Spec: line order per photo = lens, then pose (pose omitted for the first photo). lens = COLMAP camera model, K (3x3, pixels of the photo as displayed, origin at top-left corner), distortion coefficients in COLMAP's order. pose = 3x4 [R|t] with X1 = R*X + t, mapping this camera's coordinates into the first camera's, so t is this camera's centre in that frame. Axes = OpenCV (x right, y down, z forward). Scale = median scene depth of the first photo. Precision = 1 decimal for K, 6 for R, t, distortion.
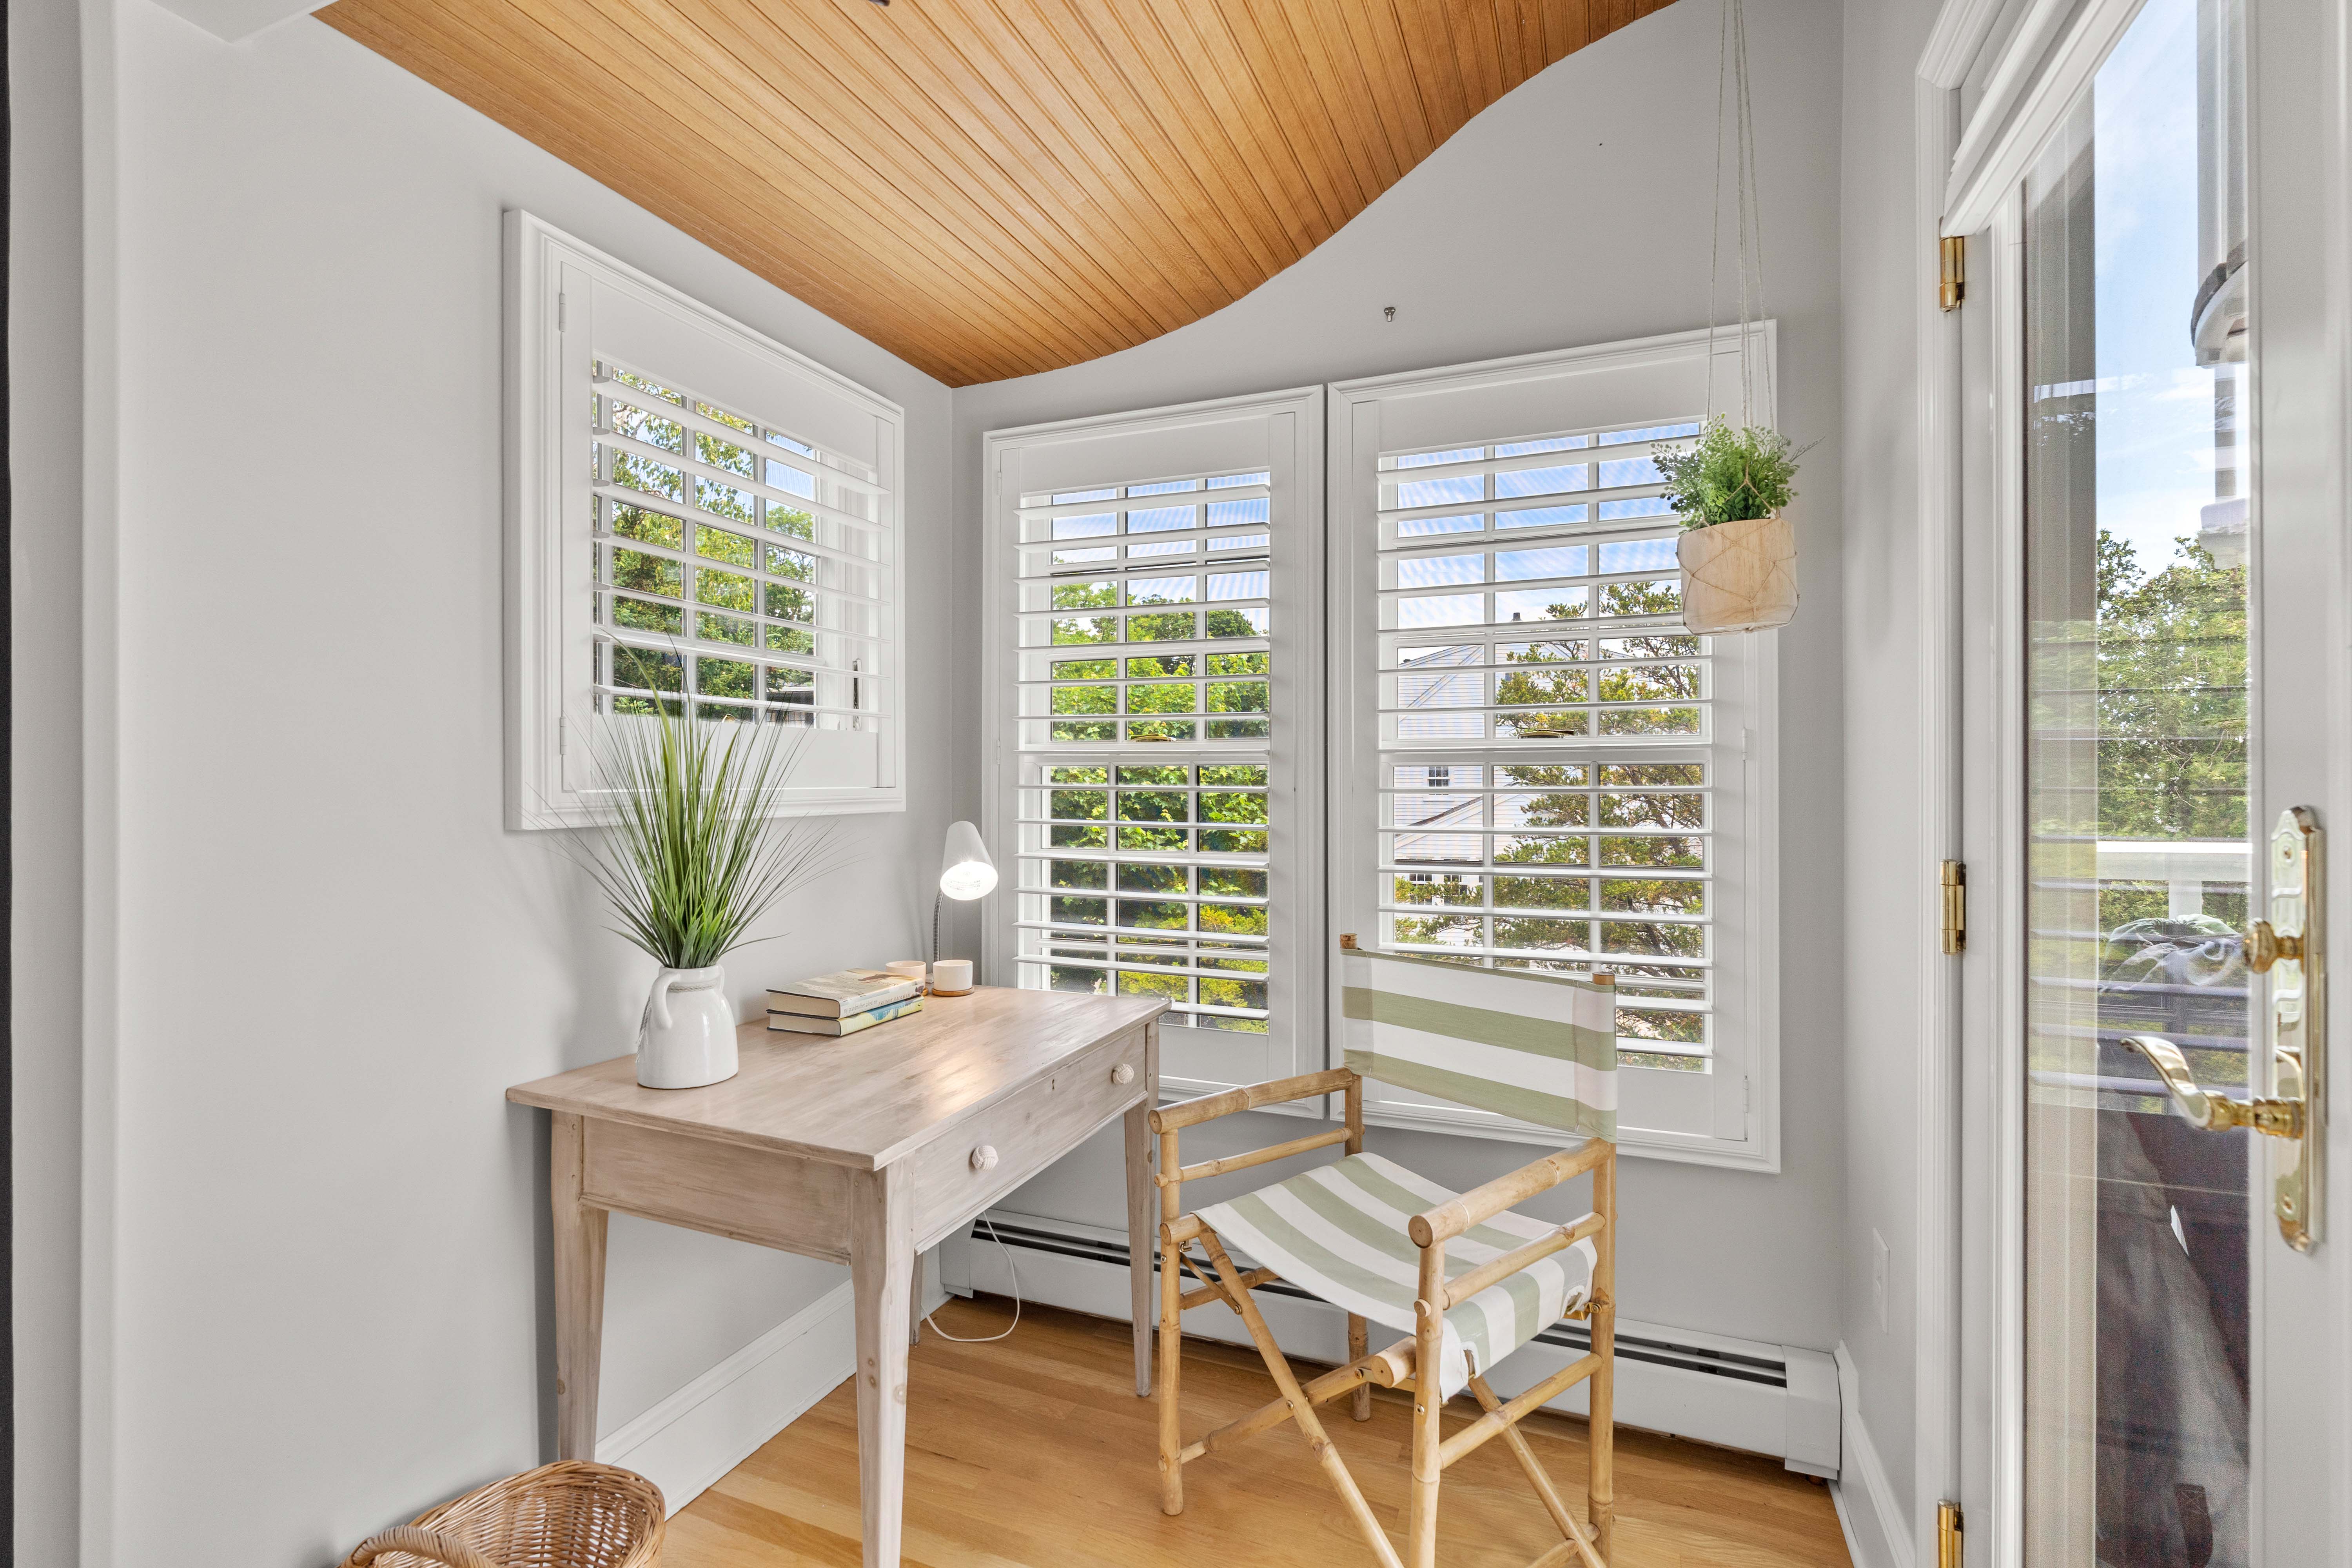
lens RADIAL K [[1072.1, 0, 1181.3], [0, 1072.1, 781.0], [0, 0, 1]] dist [-0.002674, -0.000029]
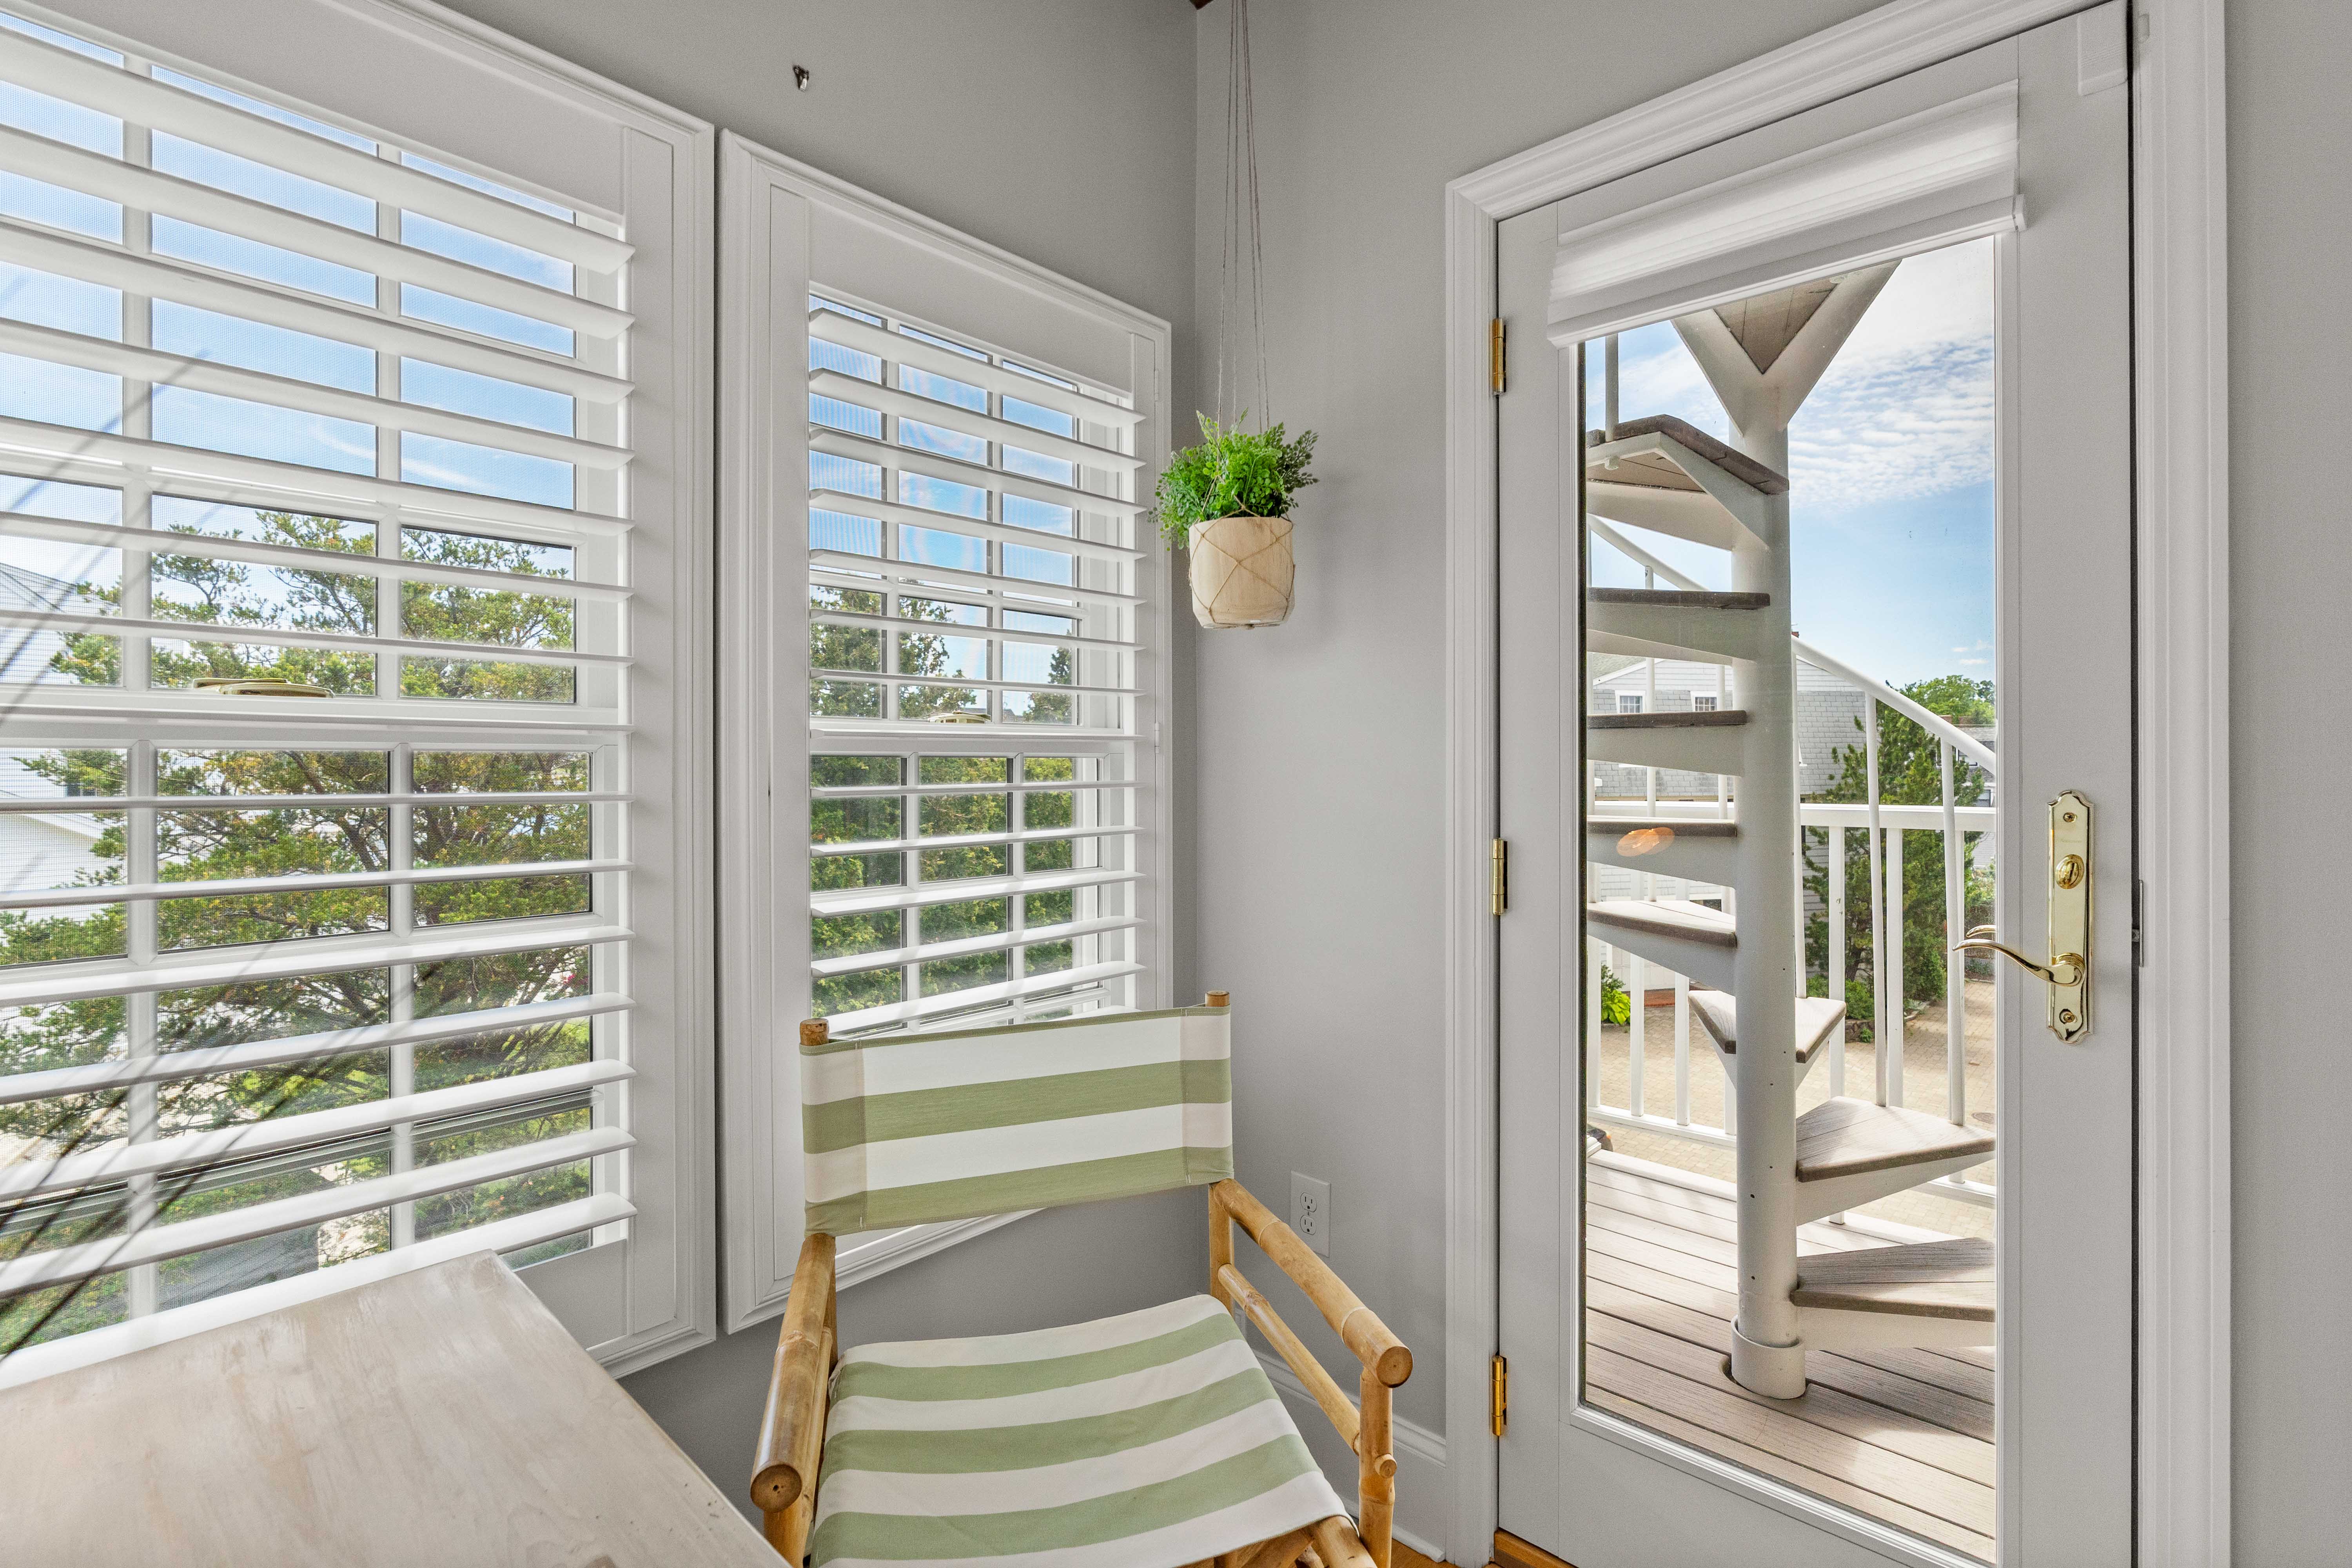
lens RADIAL K [[1079.1, 0, 1179.7], [0, 1079.1, 761.1], [0, 0, 1]] dist [-0.001778, -0.000089]
pose [[0.346772, 0.005361, 0.937934, -0.372303], [0.004743, 0.999961, -0.007469, -0.004484], [-0.937938, 0.007039, 0.346733, 0.582659]]
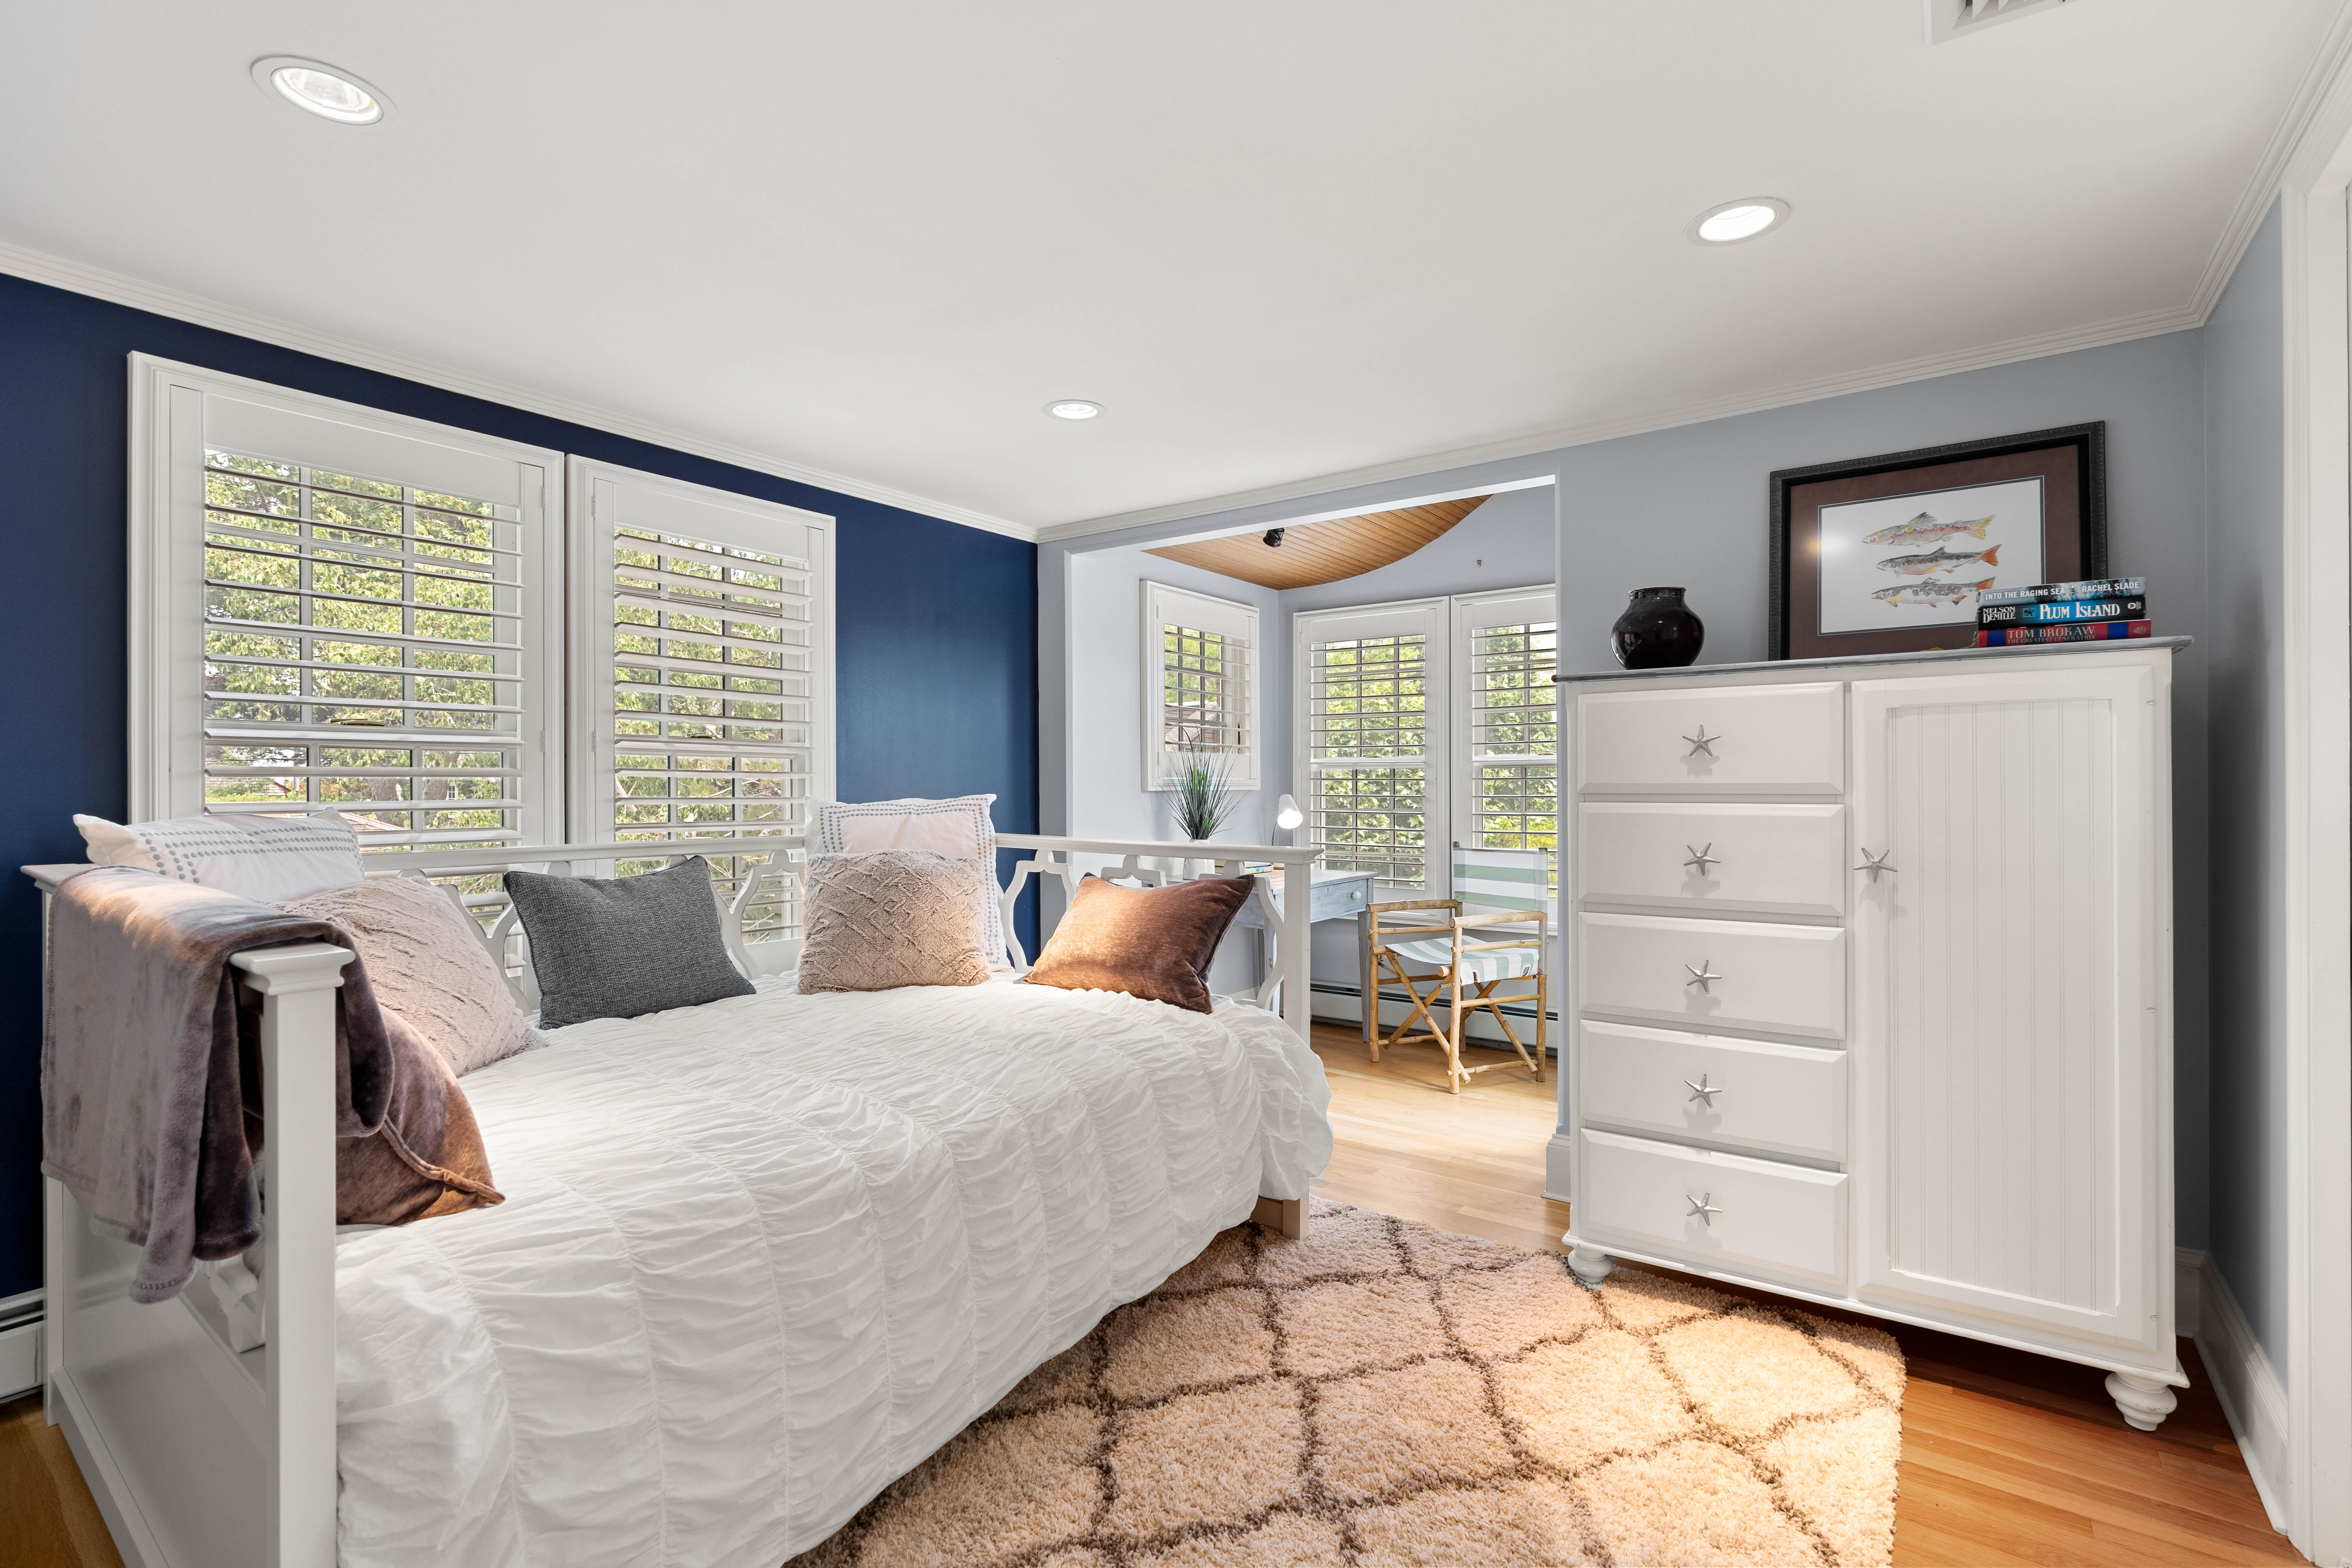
lens RADIAL K [[1072.1, 0, 1181.3], [0, 1072.1, 781.0], [0, 0, 1]] dist [-0.002674, -0.000029]
pose [[0.970869, -0.002303, -0.239598, 0.134406], [-0.000237, 0.999944, -0.010573, 0.038214], [0.239609, 0.010322, 0.970815, -1.364852]]
